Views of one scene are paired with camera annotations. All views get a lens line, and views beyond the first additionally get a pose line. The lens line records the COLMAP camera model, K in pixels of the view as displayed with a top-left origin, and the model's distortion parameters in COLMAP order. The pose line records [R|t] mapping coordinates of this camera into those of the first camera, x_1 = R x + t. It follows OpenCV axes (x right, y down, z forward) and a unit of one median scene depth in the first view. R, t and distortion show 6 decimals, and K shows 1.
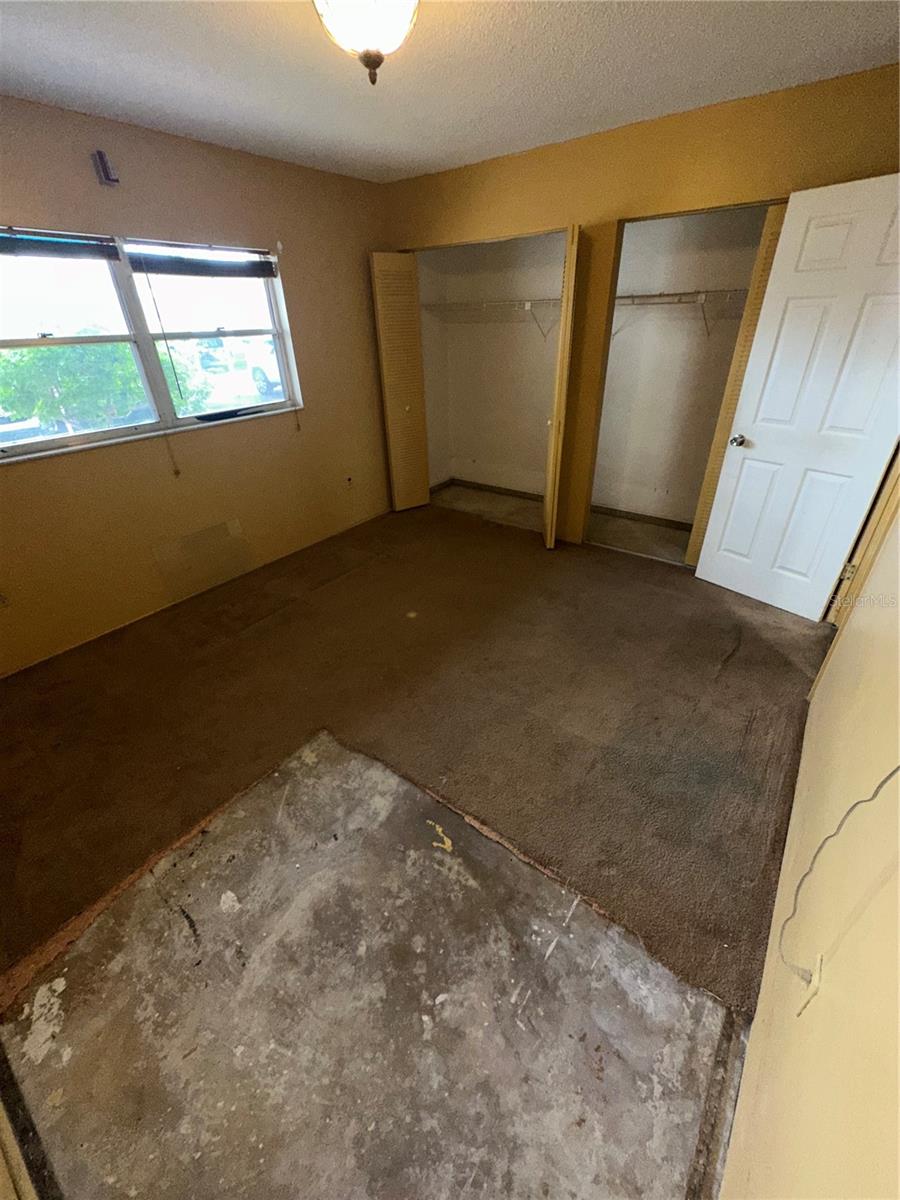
lens RADIAL K [[478.8, 0, 453.9], [0, 478.8, 600.2], [0, 0, 1]] dist [-0.004502, 0.000661]
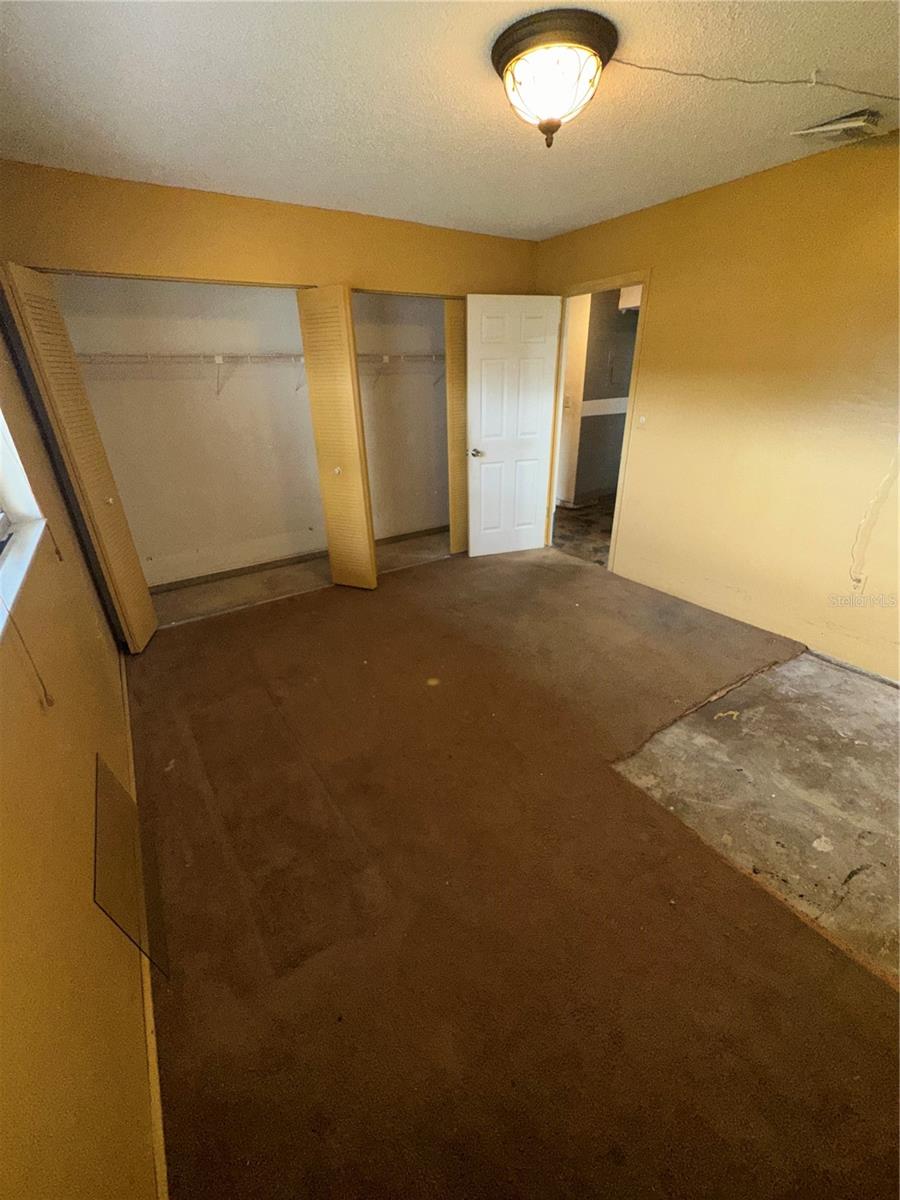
lens RADIAL K [[478.8, 0, 451.3], [0, 478.8, 598.8], [0, 0, 1]] dist [-0.004502, 0.000661]
pose [[0.339583, -0.381879, 0.859565, -1.352023], [0.489468, 0.852127, 0.185204, -0.430669], [-0.803184, 0.357837, 0.476285, 0.871291]]
